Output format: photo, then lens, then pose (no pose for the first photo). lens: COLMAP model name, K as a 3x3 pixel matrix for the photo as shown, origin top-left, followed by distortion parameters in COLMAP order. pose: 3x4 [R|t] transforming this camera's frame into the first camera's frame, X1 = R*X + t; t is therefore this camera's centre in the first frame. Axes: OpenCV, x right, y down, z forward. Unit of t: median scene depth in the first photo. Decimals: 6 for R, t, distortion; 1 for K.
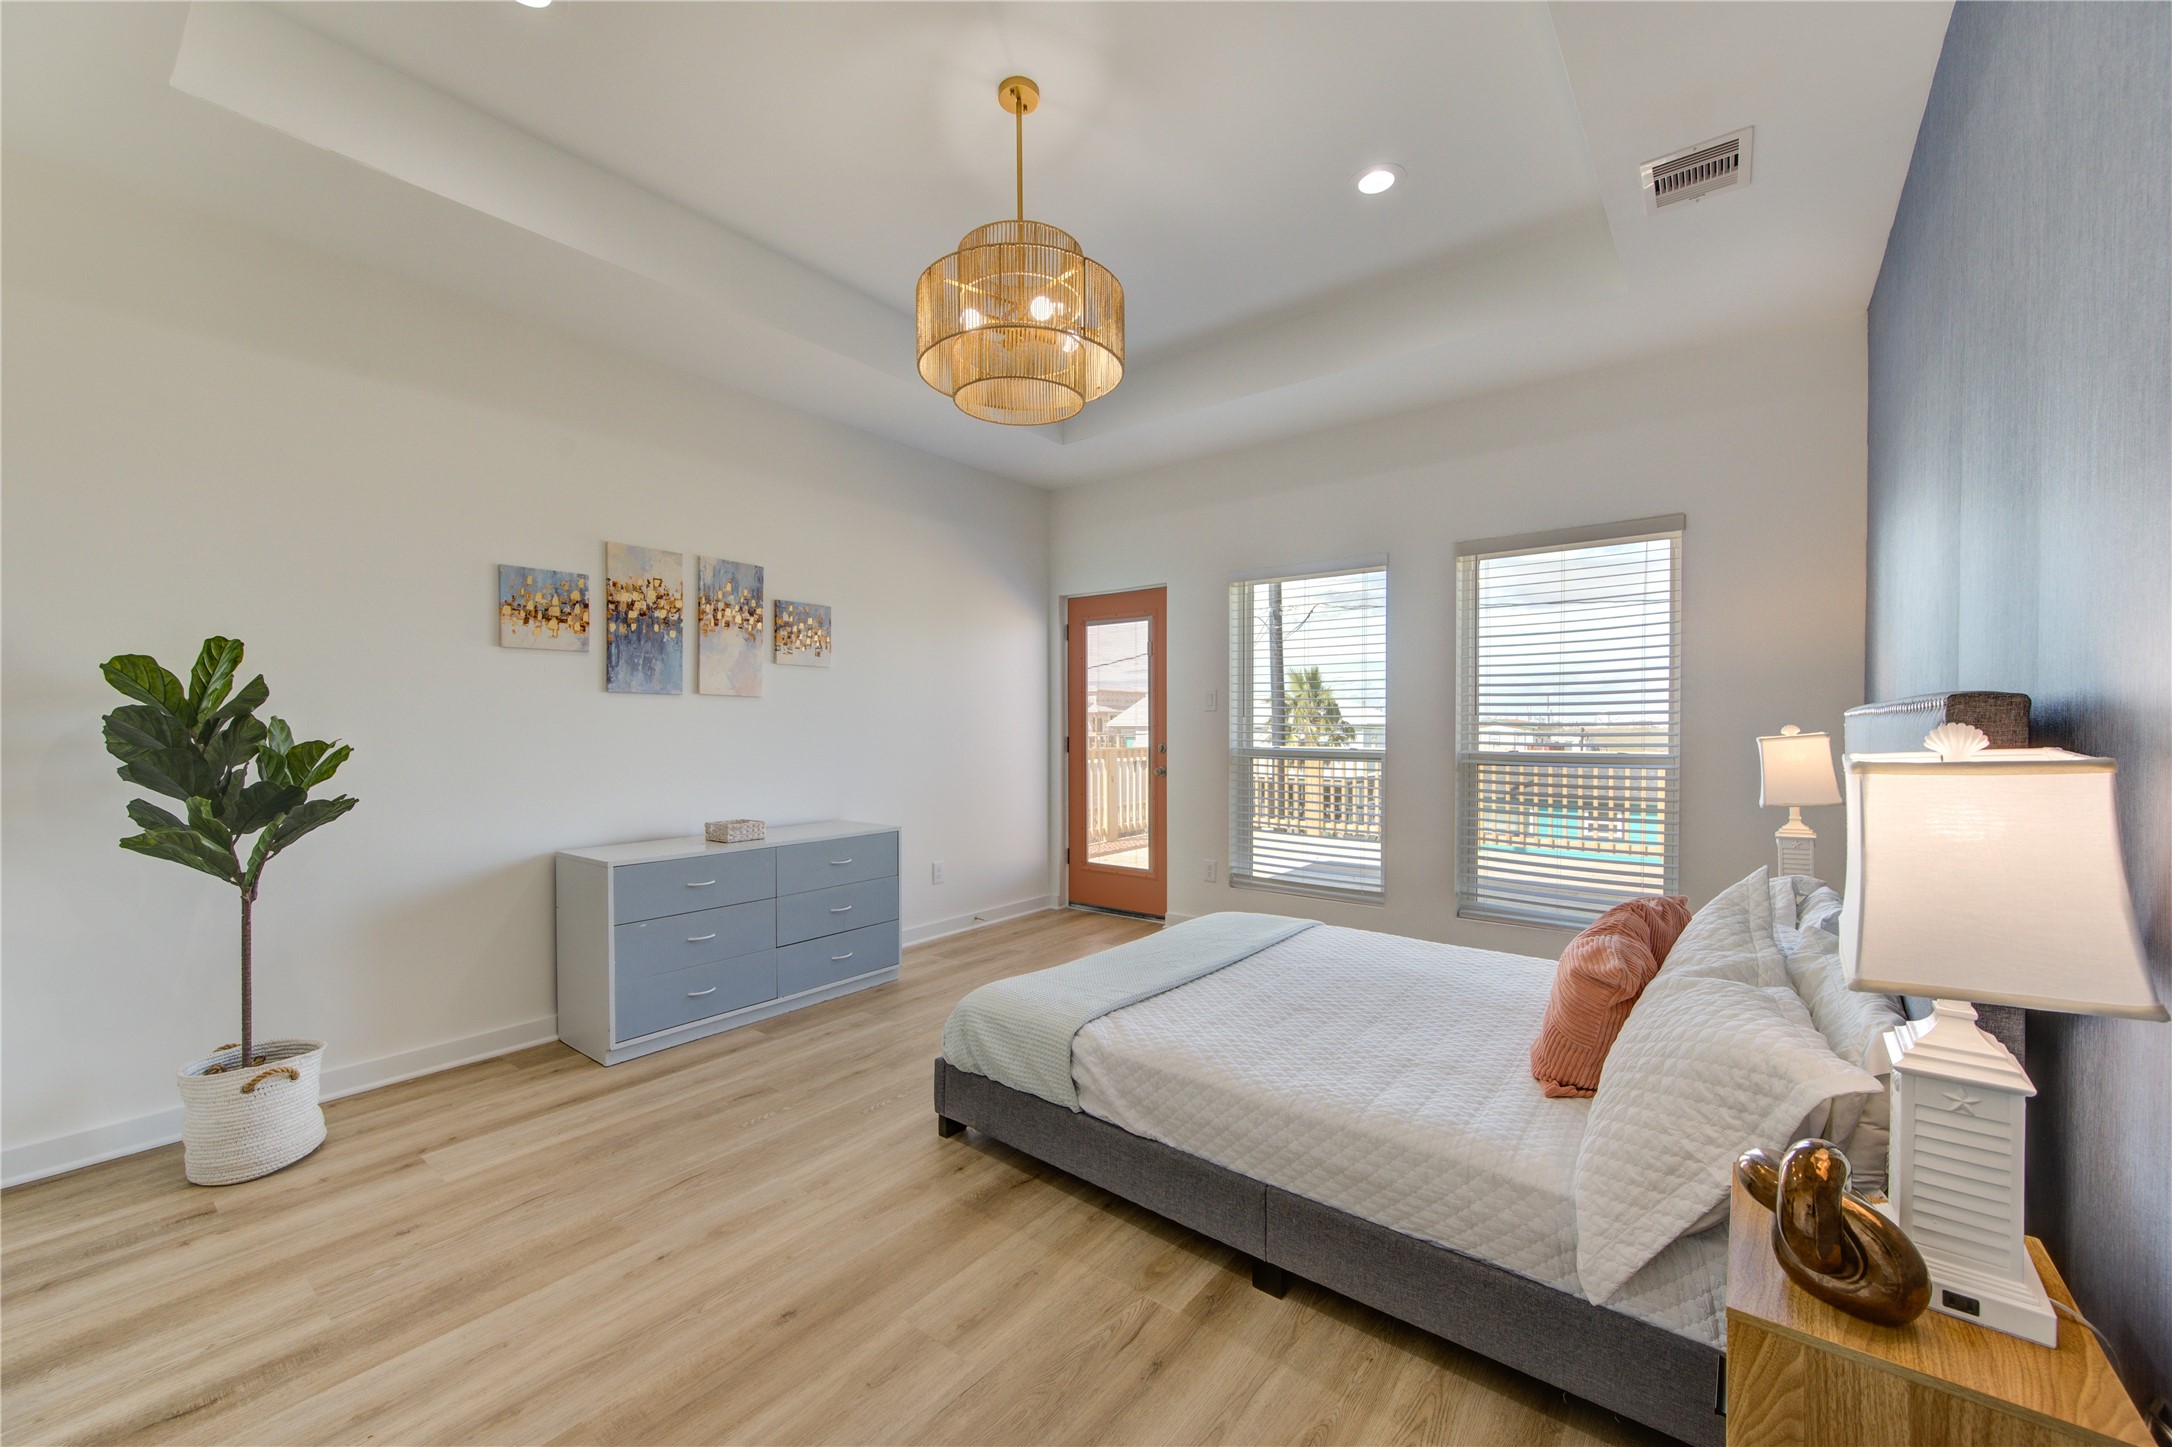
lens RADIAL K [[853.2, 0, 1093.0], [0, 853.2, 732.1], [0, 0, 1]] dist [-0.000177, -0.000104]
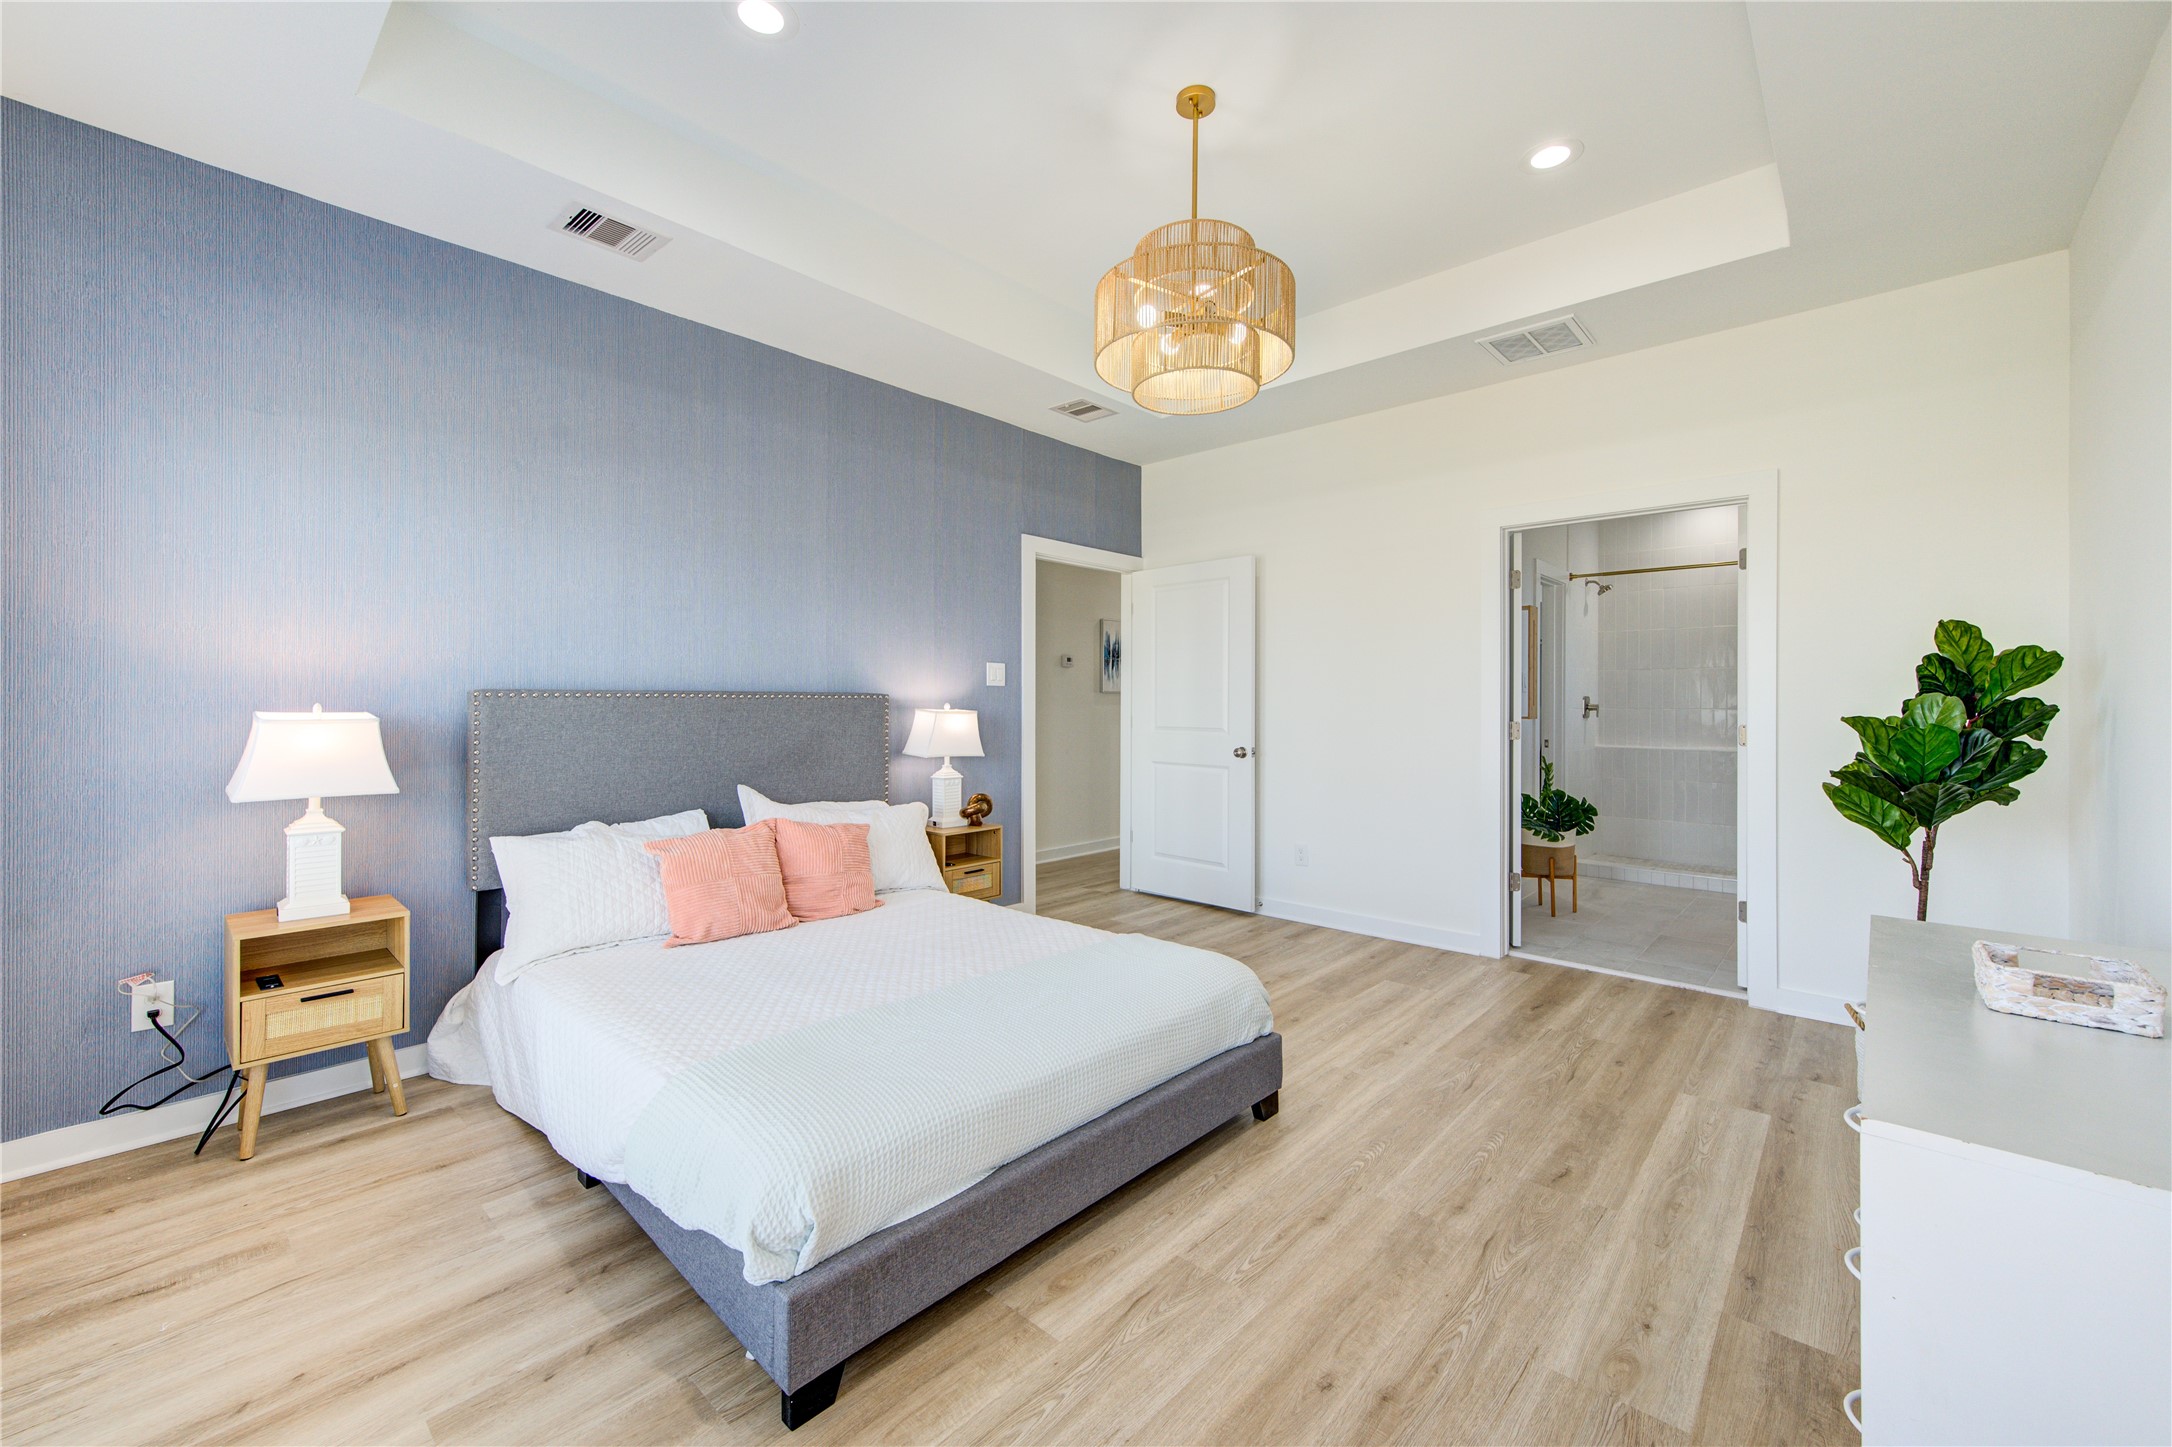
lens RADIAL K [[859.0, 0, 1081.0], [0, 859.0, 705.7], [0, 0, 1]] dist [0.000168, -0.000045]
pose [[-0.996347, 0.000474, 0.085401, -0.025615], [0.001450, 0.999934, 0.011370, -0.012352], [-0.085390, 0.011452, -0.996282, 1.451832]]
